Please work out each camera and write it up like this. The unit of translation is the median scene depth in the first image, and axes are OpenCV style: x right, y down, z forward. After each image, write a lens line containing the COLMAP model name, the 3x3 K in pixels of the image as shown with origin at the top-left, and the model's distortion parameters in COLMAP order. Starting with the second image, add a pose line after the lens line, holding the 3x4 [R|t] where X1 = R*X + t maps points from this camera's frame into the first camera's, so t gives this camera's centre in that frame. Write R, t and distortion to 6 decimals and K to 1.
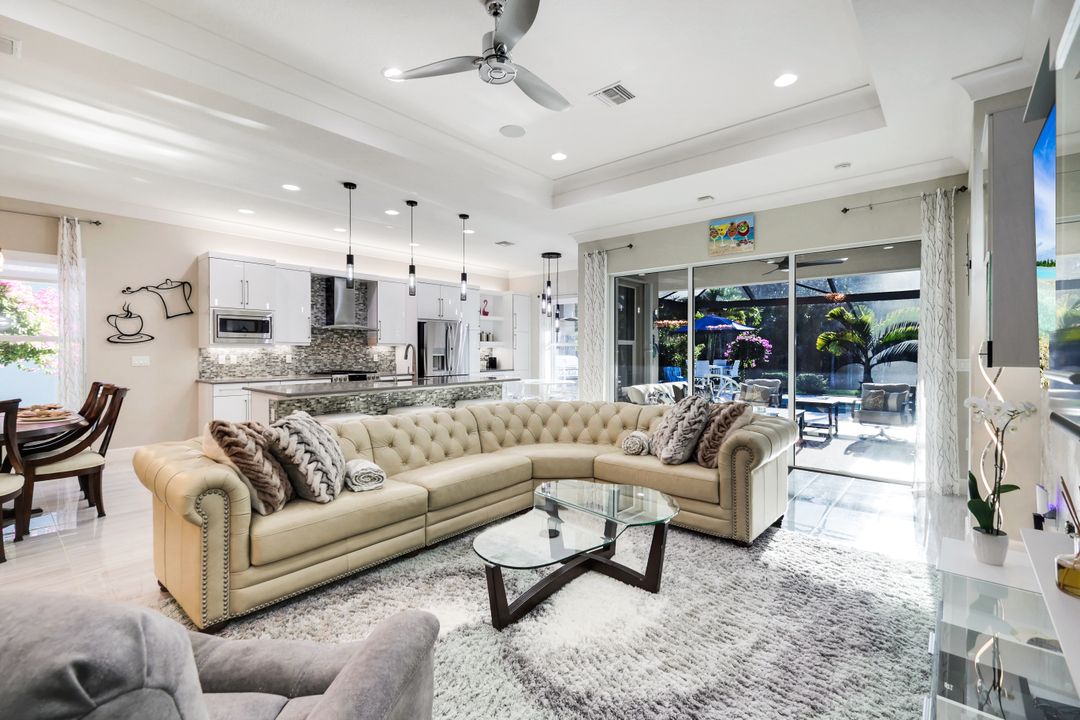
lens RADIAL K [[477.4, 0, 541.0], [0, 477.4, 354.2], [0, 0, 1]] dist [0.001637, 0.000333]
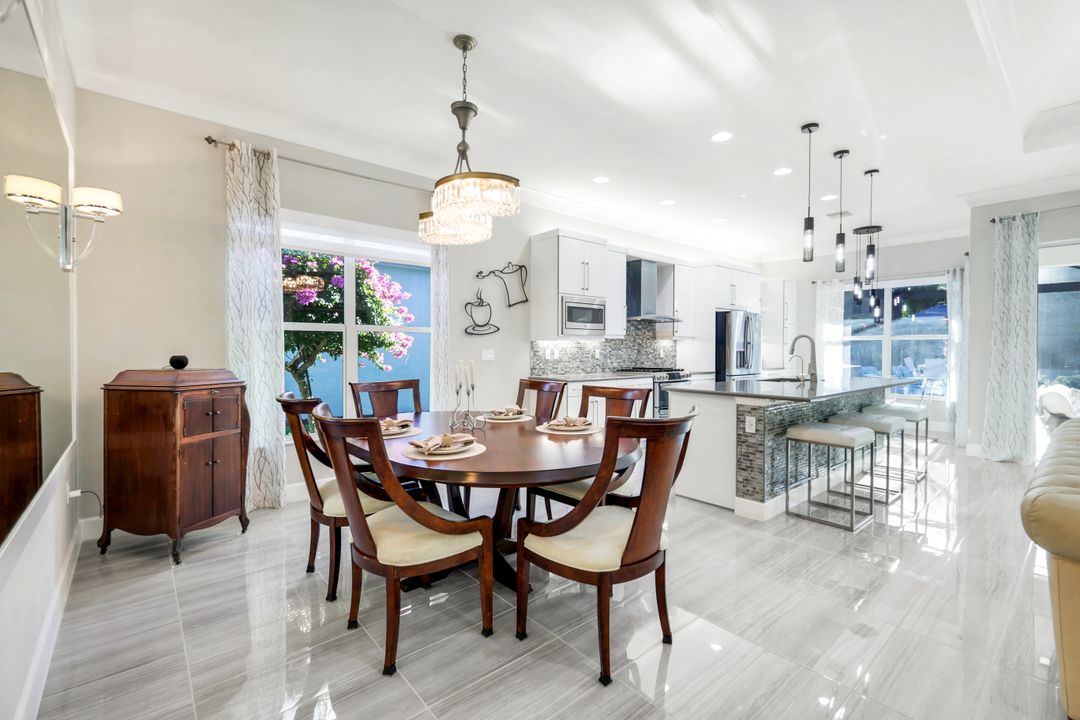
lens RADIAL K [[472.7, 0, 540.8], [0, 472.7, 354.3], [0, 0, 1]] dist [0.001172, 0.000111]
pose [[0.988510, 0.002754, -0.151134, -0.566092], [-0.002221, 0.999991, 0.003696, 0.008474], [0.151142, -0.003318, 0.988506, 0.142277]]
